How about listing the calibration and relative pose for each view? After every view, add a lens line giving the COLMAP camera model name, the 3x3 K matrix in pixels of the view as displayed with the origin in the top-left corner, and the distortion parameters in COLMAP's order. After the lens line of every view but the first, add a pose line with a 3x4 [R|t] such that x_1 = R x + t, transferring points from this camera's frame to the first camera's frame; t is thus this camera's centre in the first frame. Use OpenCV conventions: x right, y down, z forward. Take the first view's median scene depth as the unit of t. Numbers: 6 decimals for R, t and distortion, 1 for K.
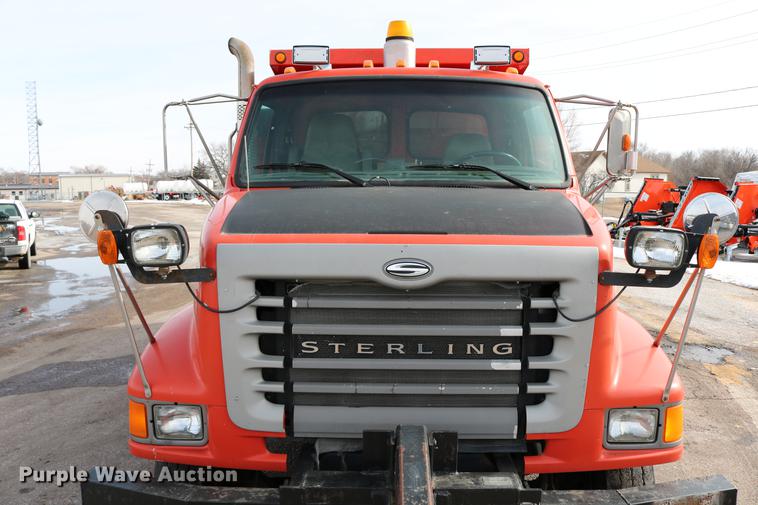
lens RADIAL K [[620.6, 0, 370.3], [0, 620.6, 252.9], [0, 0, 1]] dist [-0.143990, 0.118205]
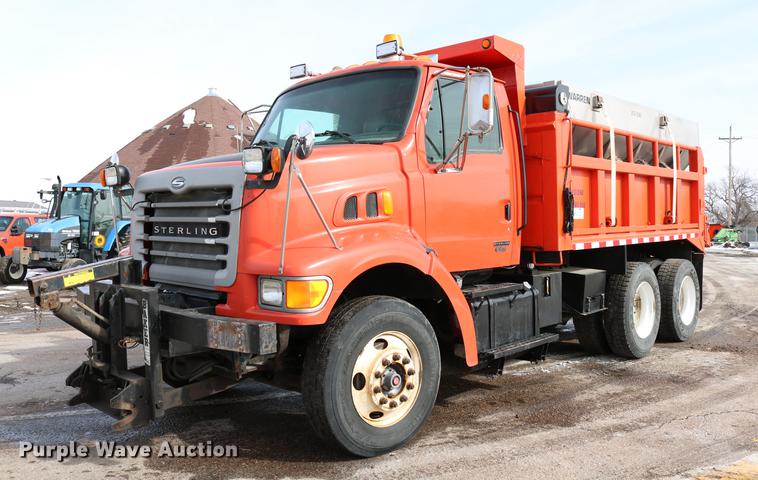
lens RADIAL K [[661.9, 0, 379.0], [0, 661.9, 219.9], [0, 0, 1]] dist [-0.151205, 0.127346]
pose [[0.732557, -0.000708, -0.680706, 1.685972], [-0.090440, 0.991033, -0.098359, 0.253661], [0.674672, 0.133617, 0.725924, 0.046369]]
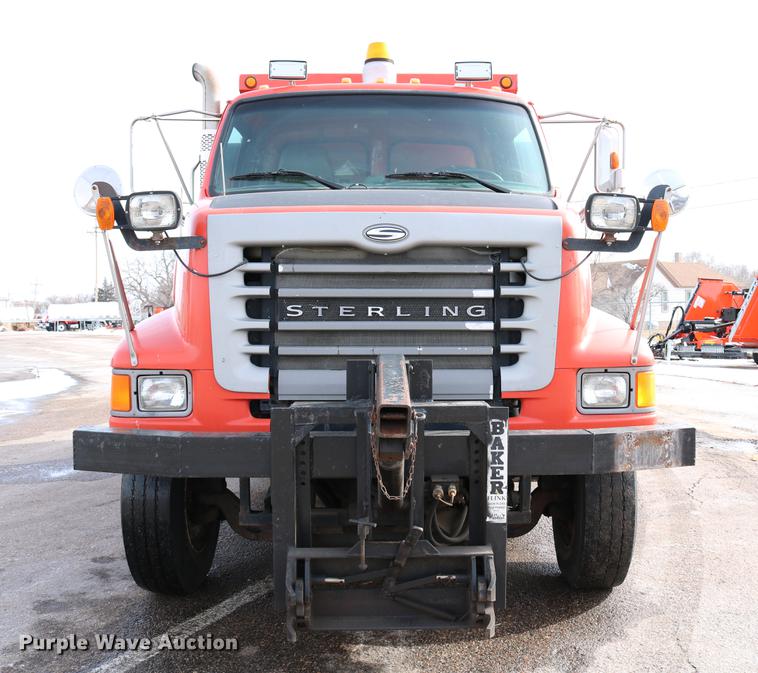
lens RADIAL K [[874.0, 0, 389.5], [0, 874.0, 321.1], [0, 0, 1]] dist [-0.119108, 0.046651]
pose [[0.998567, -0.003722, 0.053379, -0.015345], [0.009640, 0.993769, -0.111046, 0.337821], [-0.052633, 0.111401, 0.992381, -0.487790]]
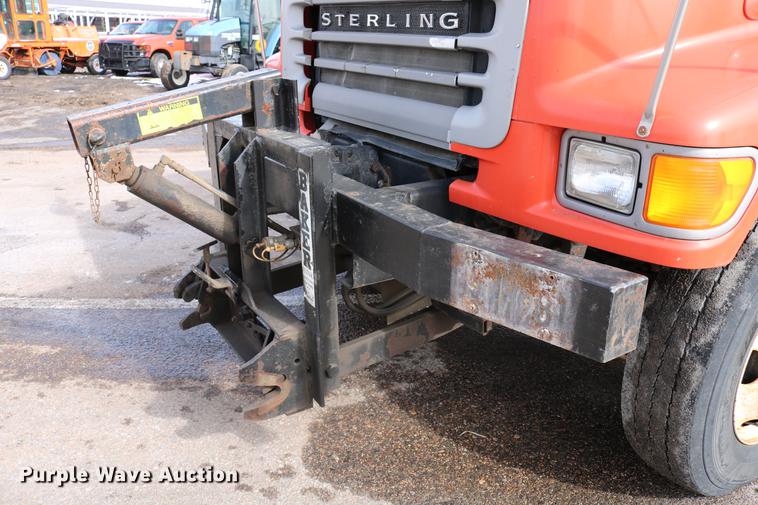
lens RADIAL K [[620.6, 0, 370.3], [0, 620.6, 252.9], [0, 0, 1]] dist [-0.143990, 0.118205]
pose [[0.541060, 0.300378, -0.785511, 0.813228], [-0.131059, 0.952743, 0.274053, 0.232202], [0.830709, -0.045331, 0.554858, 0.503803]]
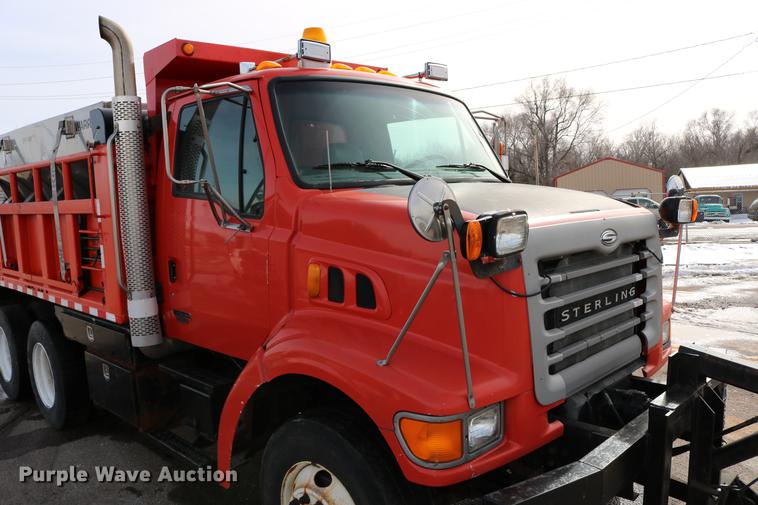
lens RADIAL K [[620.6, 0, 370.3], [0, 620.6, 252.9], [0, 0, 1]] dist [-0.143990, 0.118205]
pose [[0.690973, -0.100679, 0.715835, -1.126289], [0.139487, 0.990213, 0.004626, -0.014824], [-0.709295, 0.096653, 0.698254, 0.465005]]
